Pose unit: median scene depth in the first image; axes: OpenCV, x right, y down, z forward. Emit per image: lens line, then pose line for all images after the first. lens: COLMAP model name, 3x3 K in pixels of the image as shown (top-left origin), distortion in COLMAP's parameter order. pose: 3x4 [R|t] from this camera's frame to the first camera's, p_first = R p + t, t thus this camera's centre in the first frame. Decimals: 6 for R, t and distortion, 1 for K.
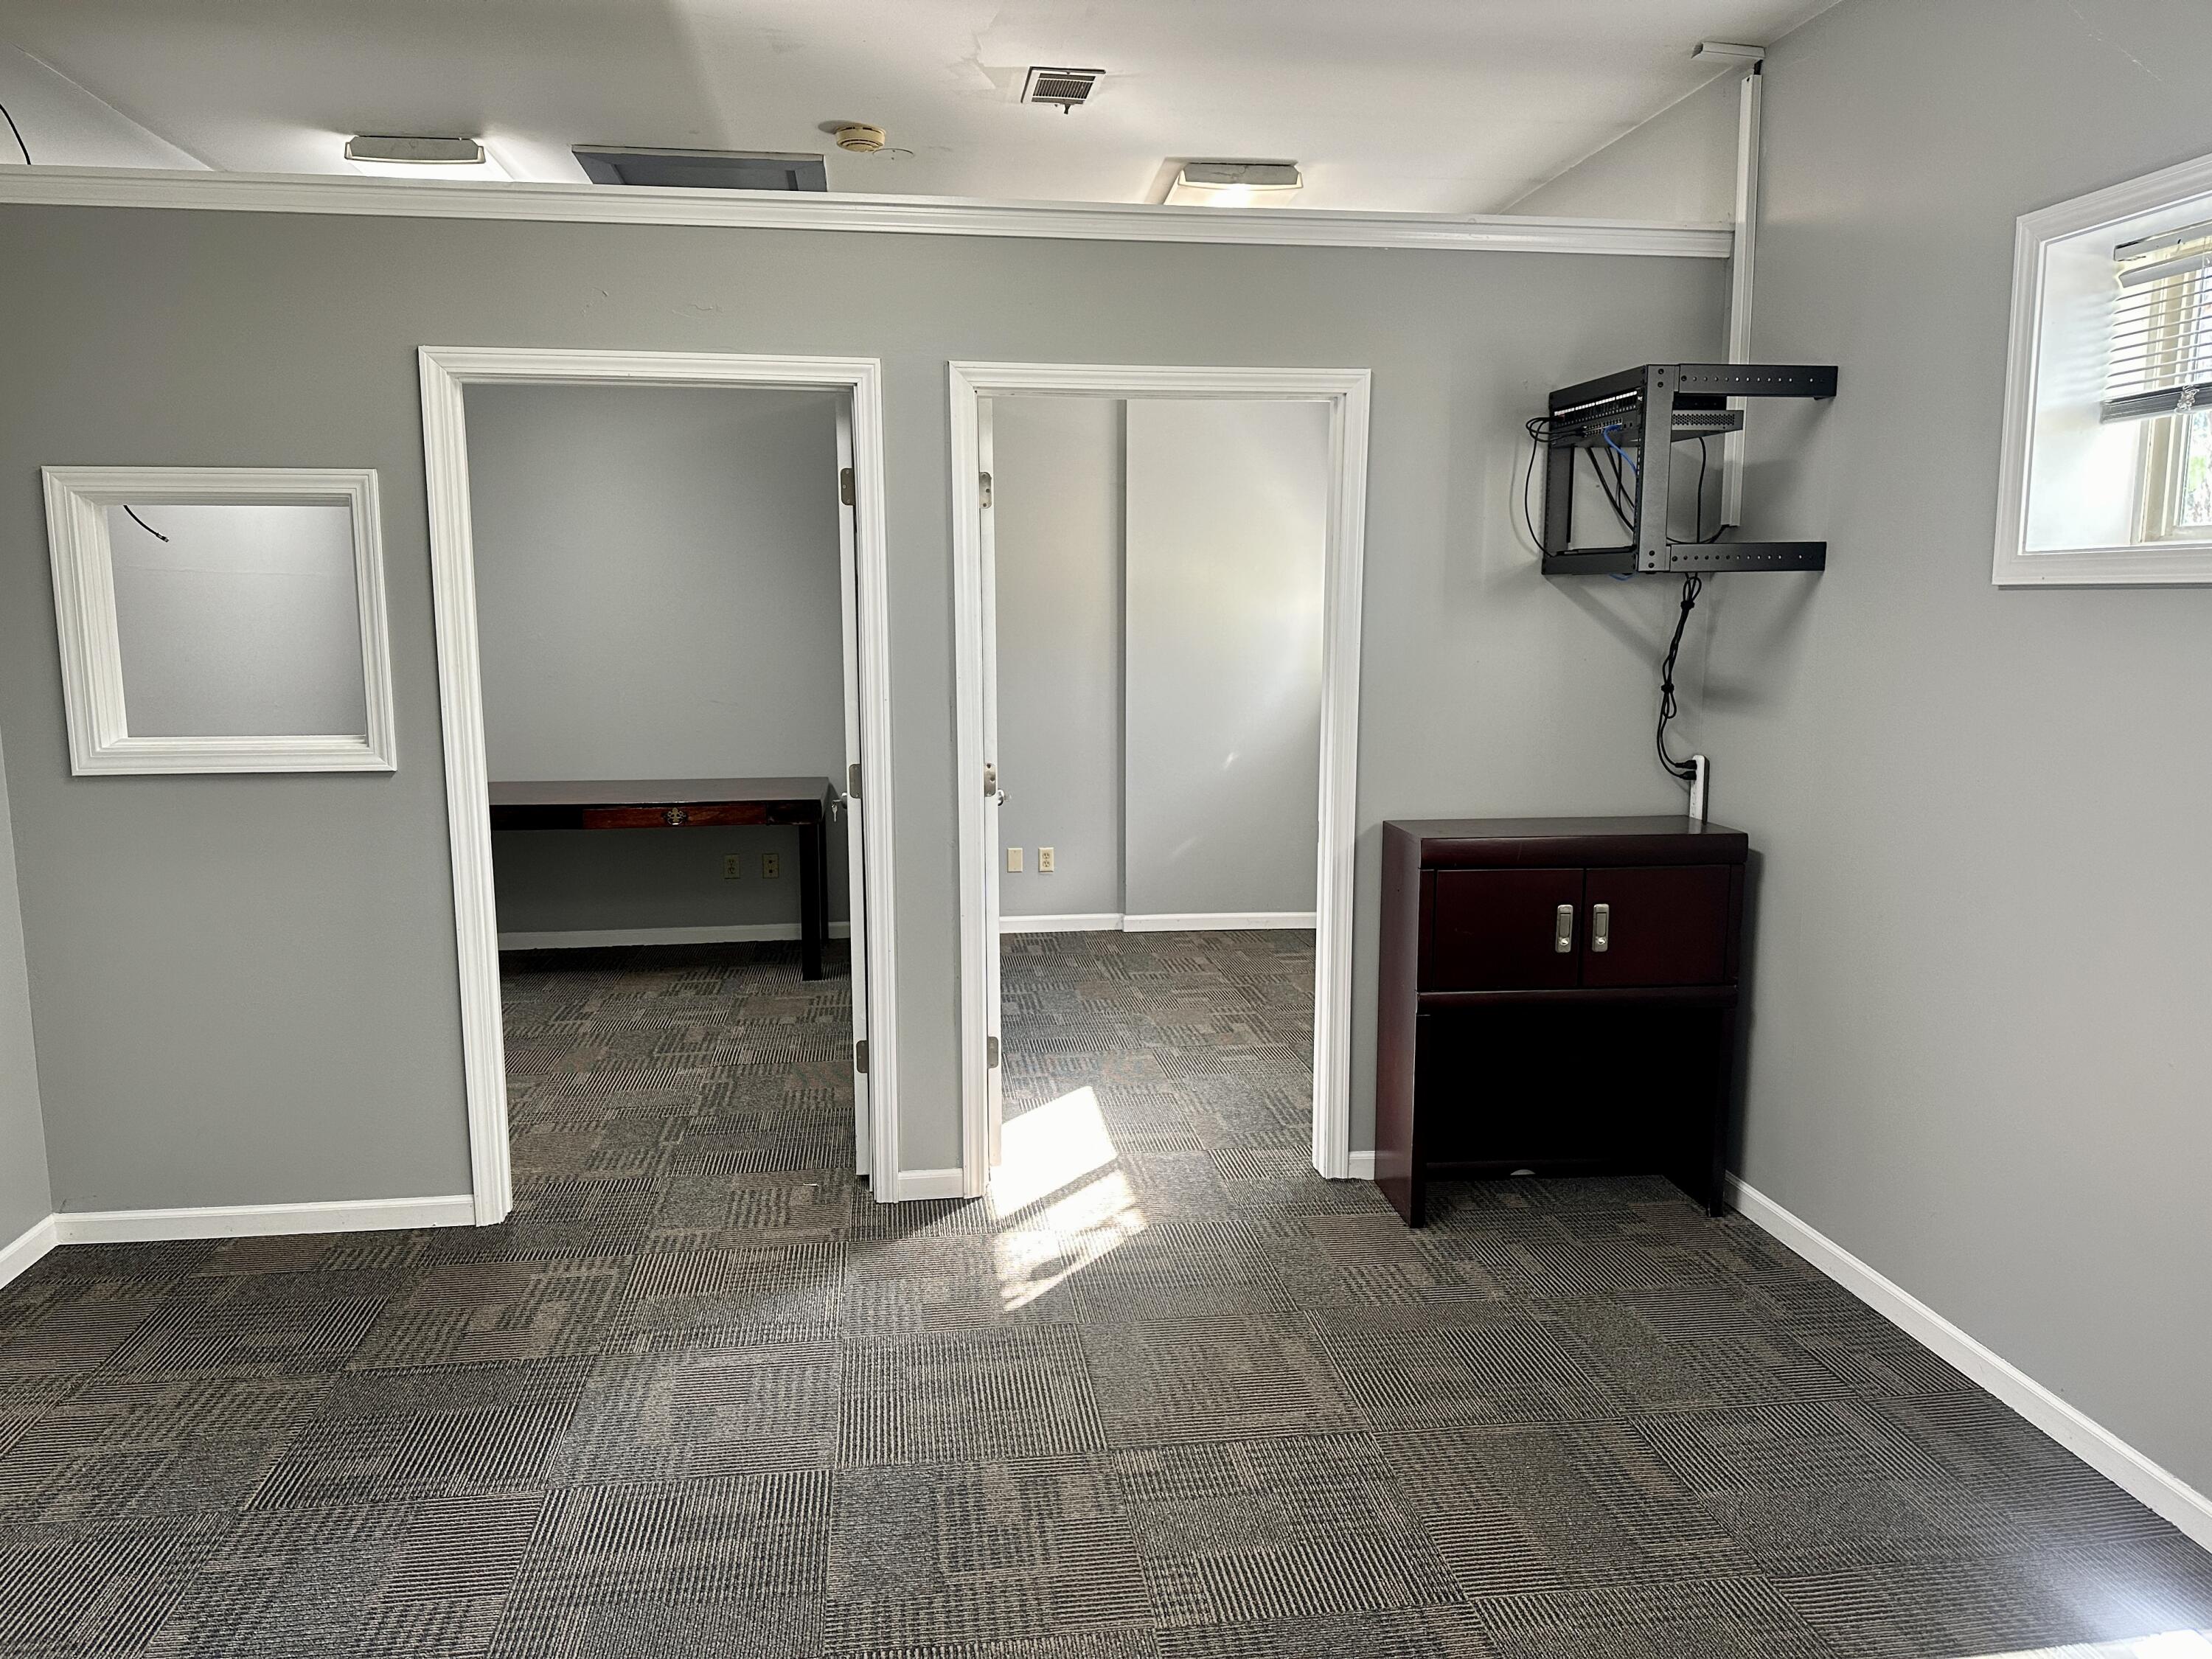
lens RADIAL K [[1556.1, 0, 1106.0], [0, 1556.1, 829.5], [0, 0, 1]] dist [0.084325, -0.108305]
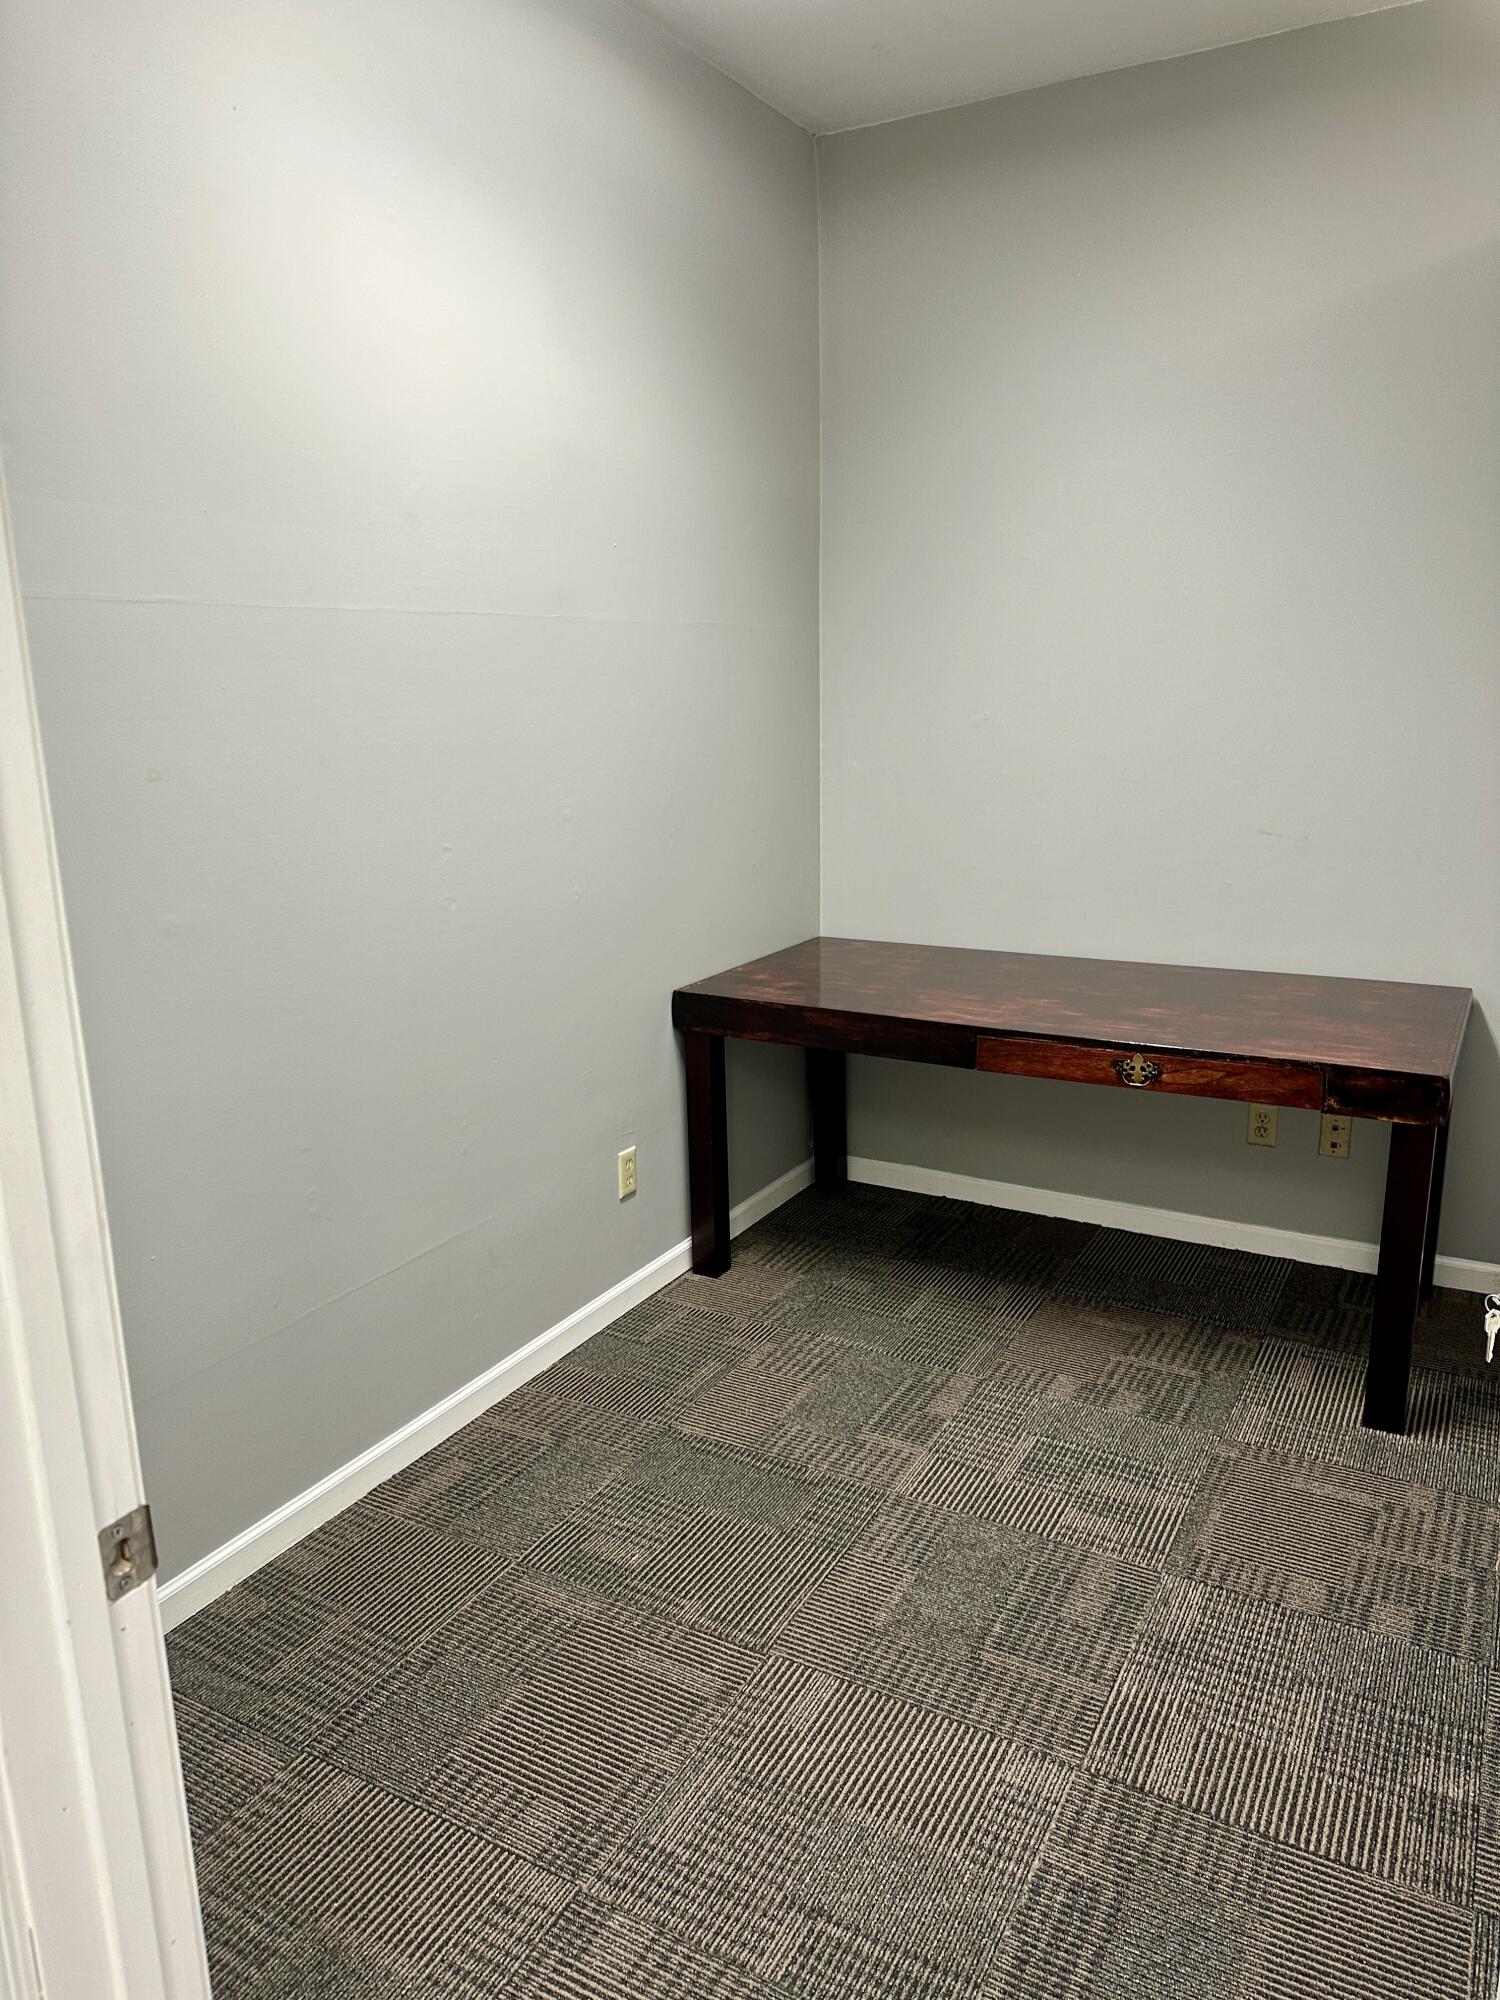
lens RADIAL K [[1406.9, 0, 750.0], [0, 1406.9, 1000.0], [0, 0, 1]] dist [0.084325, -0.108305]
pose [[0.799469, 0.123901, -0.587790, -0.107806], [-0.065769, 0.990669, 0.119371, -0.082584], [0.597096, -0.056775, 0.800158, 0.567935]]
